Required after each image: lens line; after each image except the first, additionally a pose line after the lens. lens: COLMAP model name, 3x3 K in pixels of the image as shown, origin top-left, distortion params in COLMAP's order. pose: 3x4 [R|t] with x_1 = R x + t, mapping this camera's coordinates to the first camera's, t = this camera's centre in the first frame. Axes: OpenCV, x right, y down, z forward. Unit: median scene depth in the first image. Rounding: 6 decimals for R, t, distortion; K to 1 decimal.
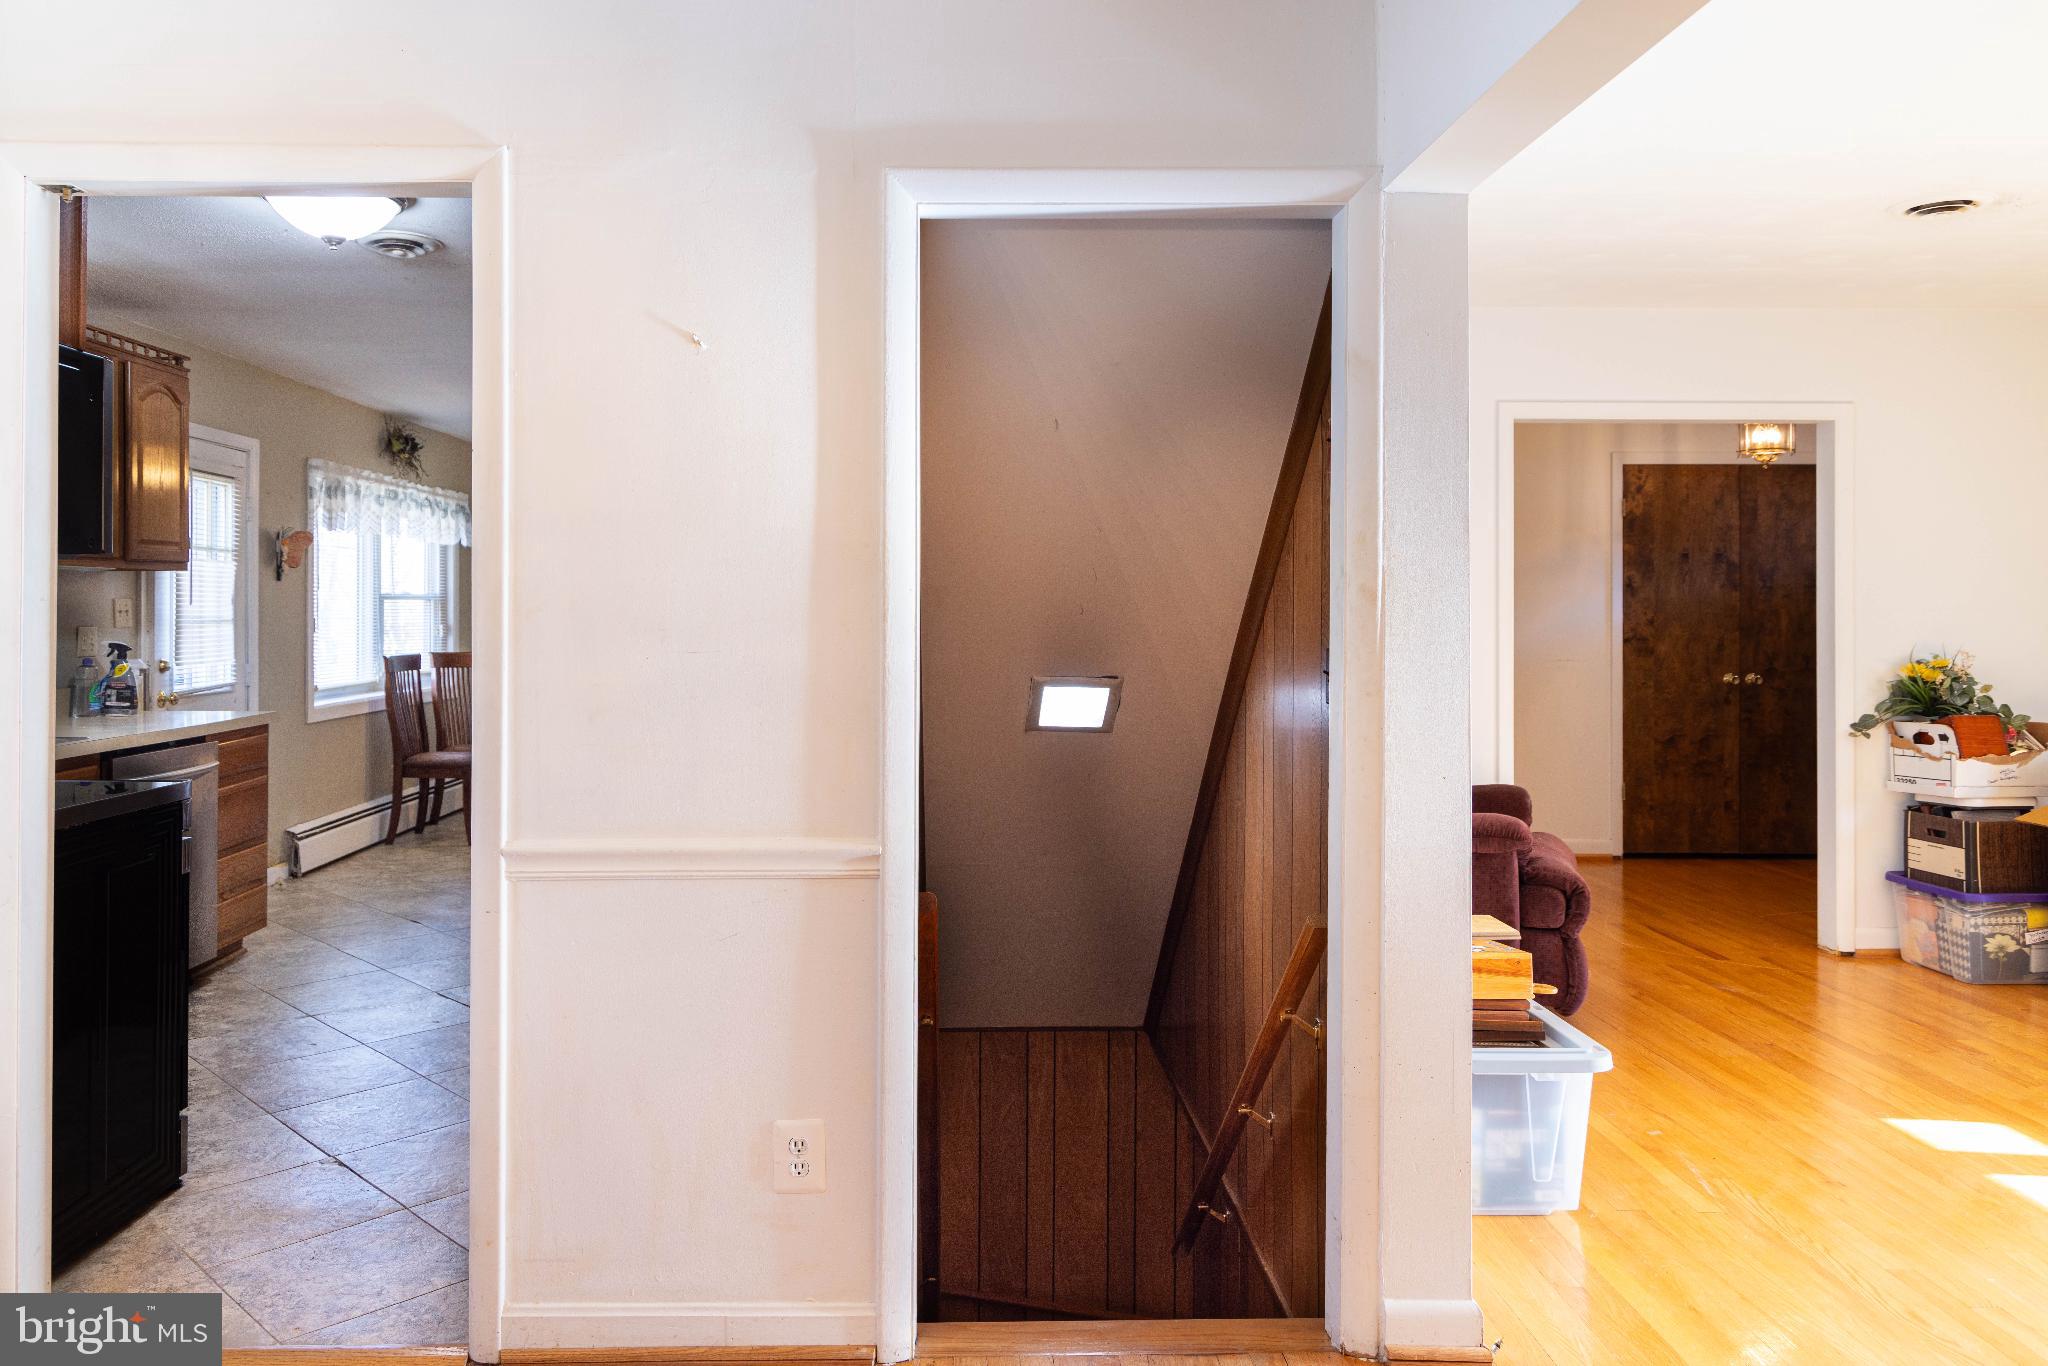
lens RADIAL K [[1442.0, 0, 953.8], [0, 1442.0, 595.3], [0, 0, 1]] dist [0.029420, 0.008880]
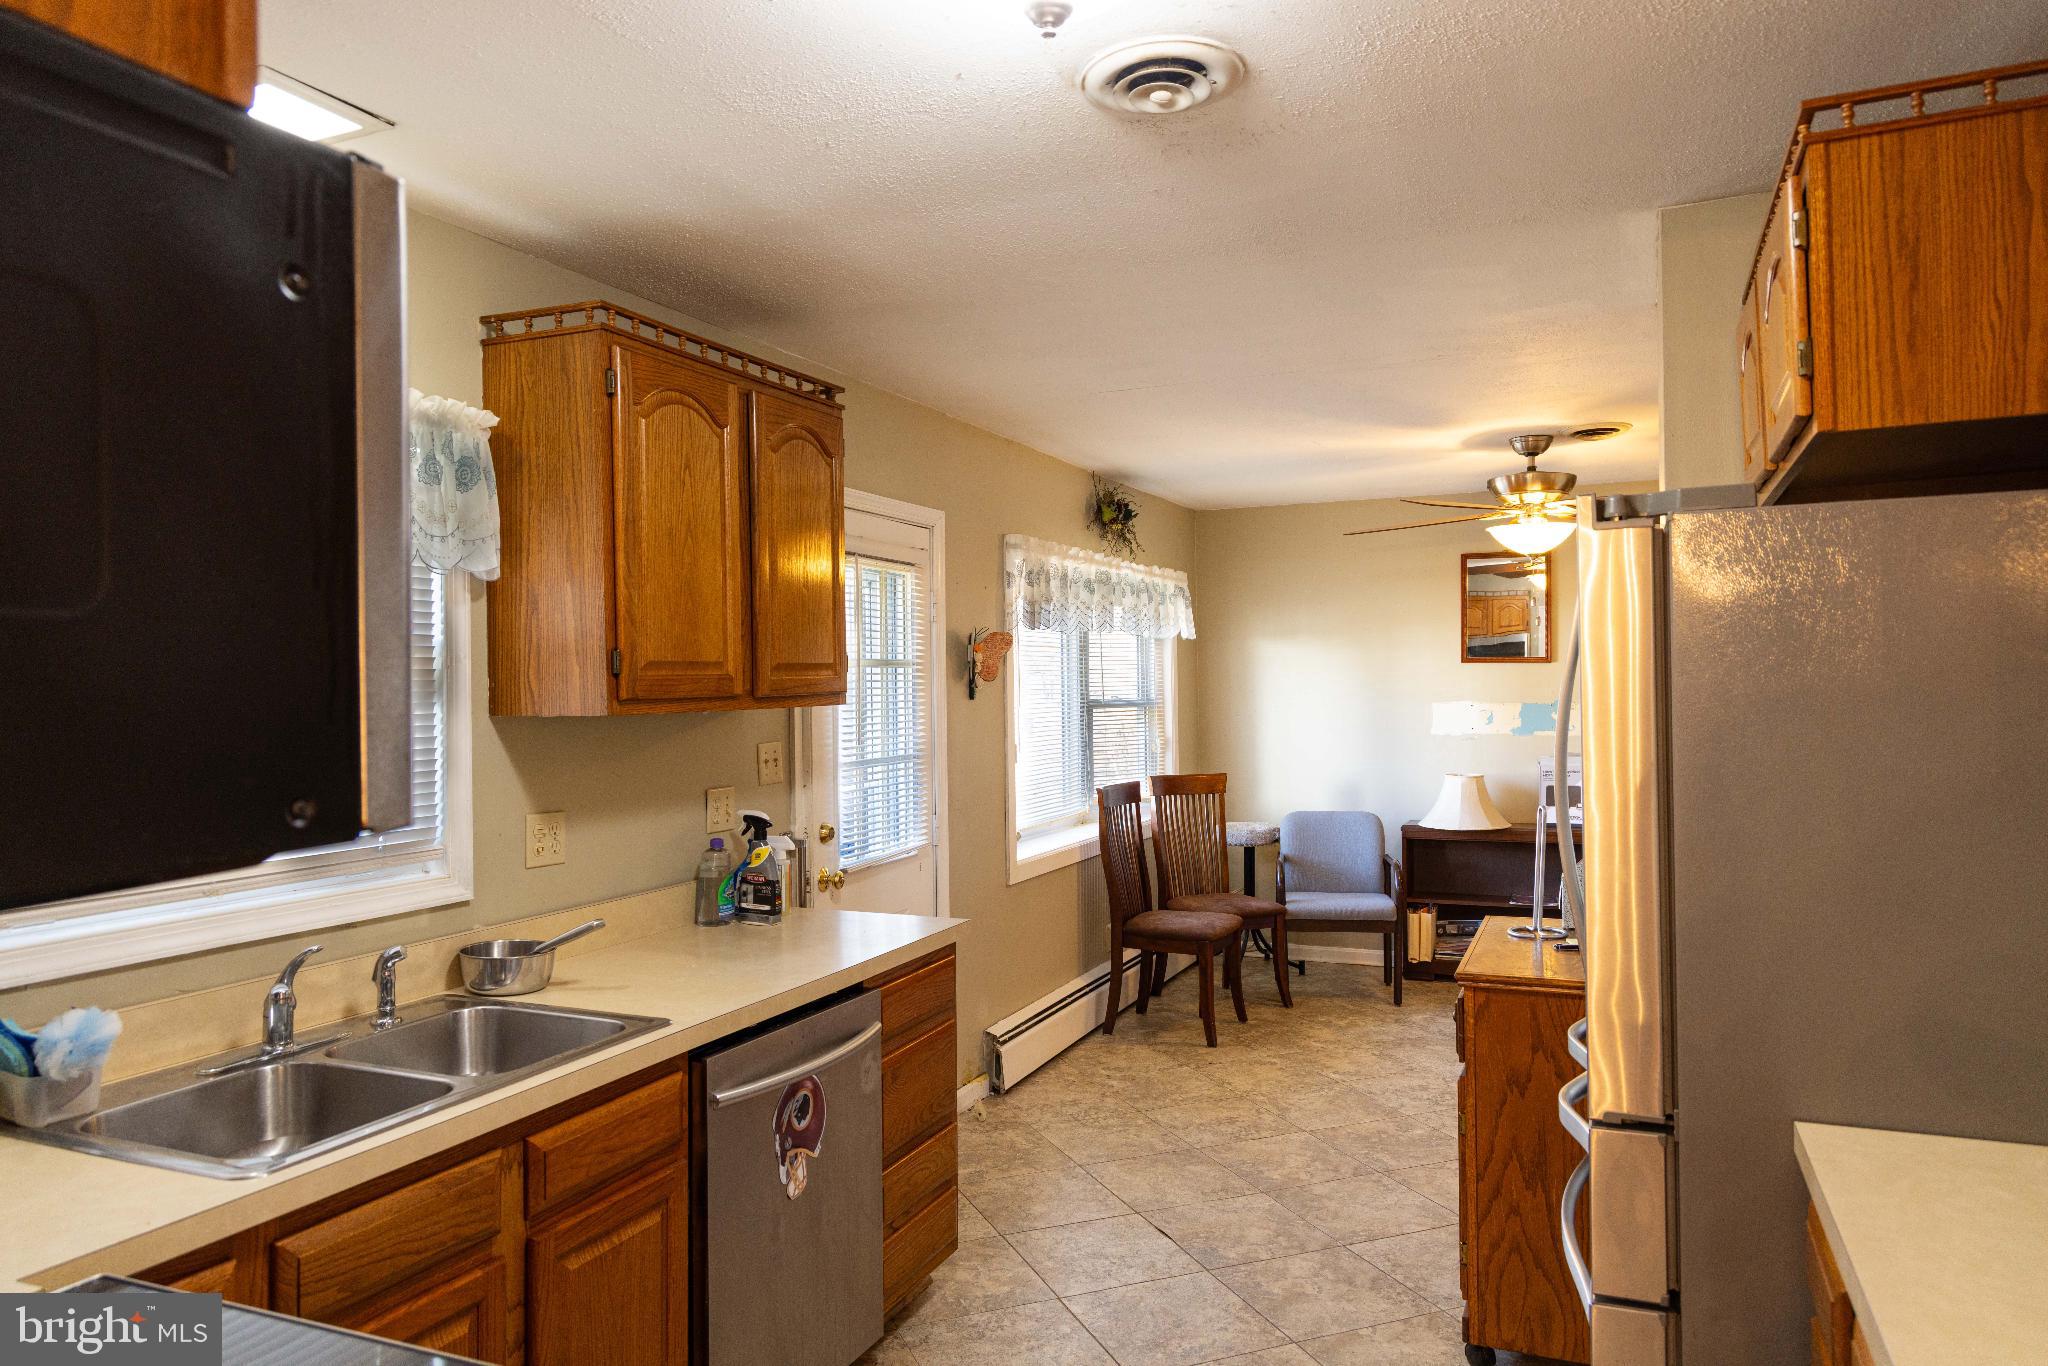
lens RADIAL K [[1442.0, 0, 1024.5], [0, 1442.0, 669.2], [0, 0, 1]] dist [0.029420, 0.008880]
pose [[0.917823, -0.012994, -0.396778, -0.139662], [0.014423, 0.999896, 0.000616, -0.024727], [0.396729, -0.006288, 0.917914, 0.316862]]
